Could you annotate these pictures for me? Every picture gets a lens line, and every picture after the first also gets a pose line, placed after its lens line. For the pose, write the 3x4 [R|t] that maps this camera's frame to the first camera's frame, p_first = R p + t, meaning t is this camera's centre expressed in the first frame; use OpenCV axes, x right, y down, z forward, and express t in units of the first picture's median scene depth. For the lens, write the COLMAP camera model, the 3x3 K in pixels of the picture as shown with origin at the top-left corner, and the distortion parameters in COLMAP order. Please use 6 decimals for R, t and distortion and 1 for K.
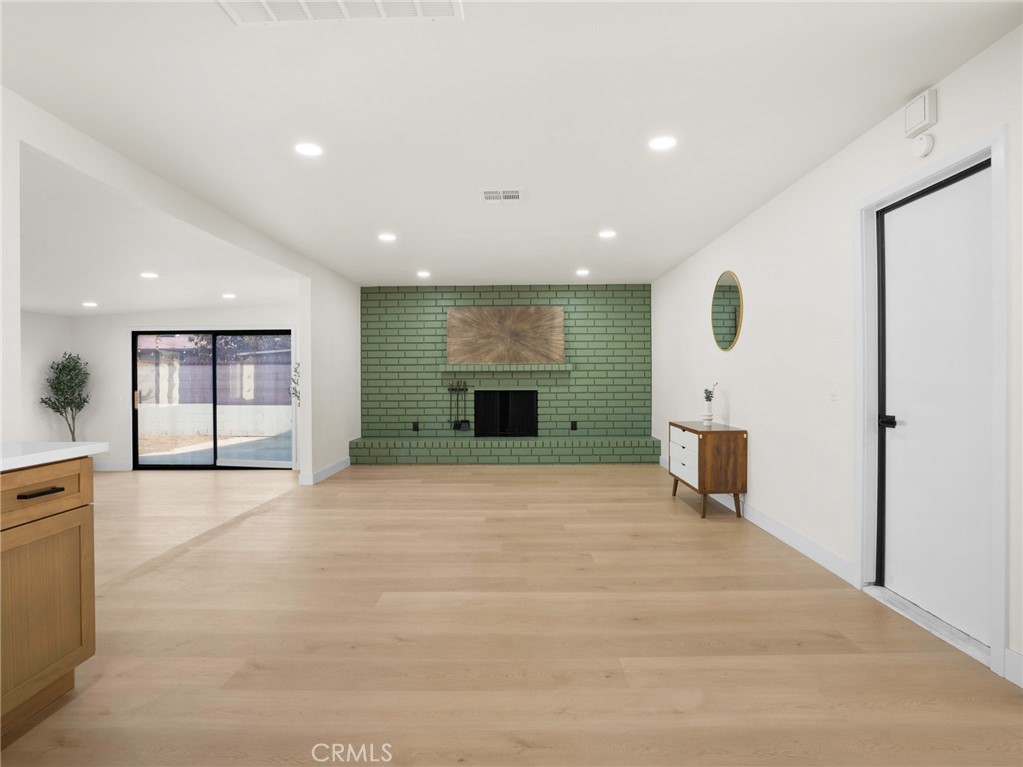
lens RADIAL K [[542.9, 0, 525.3], [0, 542.9, 381.2], [0, 0, 1]] dist [-0.035646, 0.001095]
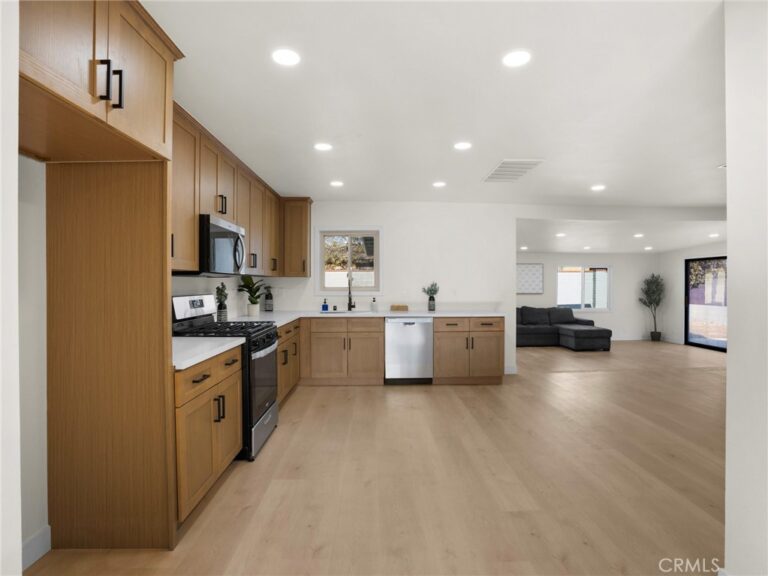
lens RADIAL K [[405.2, 0, 385.5], [0, 405.2, 285.5], [0, 0, 1]] dist [-0.003124, -0.000685]
pose [[0.027232, 0.010955, -0.999569, 0.490951], [-0.005163, 0.999928, 0.010819, -0.023617], [0.999616, 0.004866, 0.027287, 0.046225]]
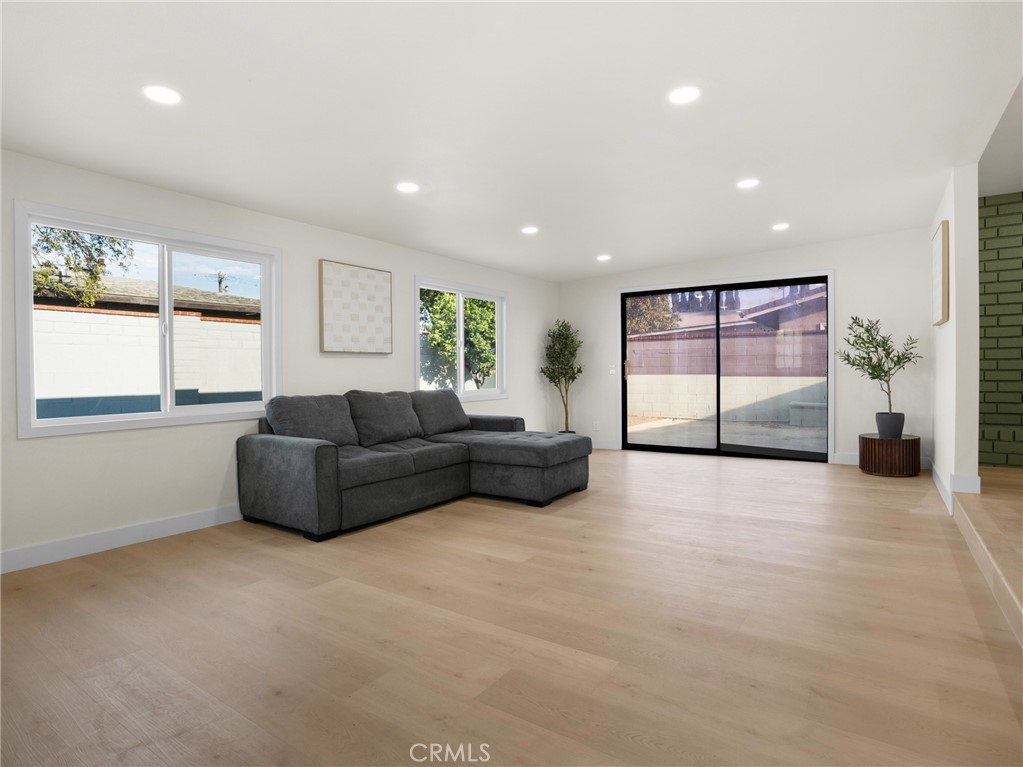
lens RADIAL K [[542.9, 0, 525.3], [0, 542.9, 381.2], [0, 0, 1]] dist [-0.035646, 0.001095]
pose [[0.839114, 0.006699, -0.543915, -0.389894], [0.001601, 0.999889, 0.014785, 0.040210], [0.543954, -0.013277, 0.839010, 0.153863]]
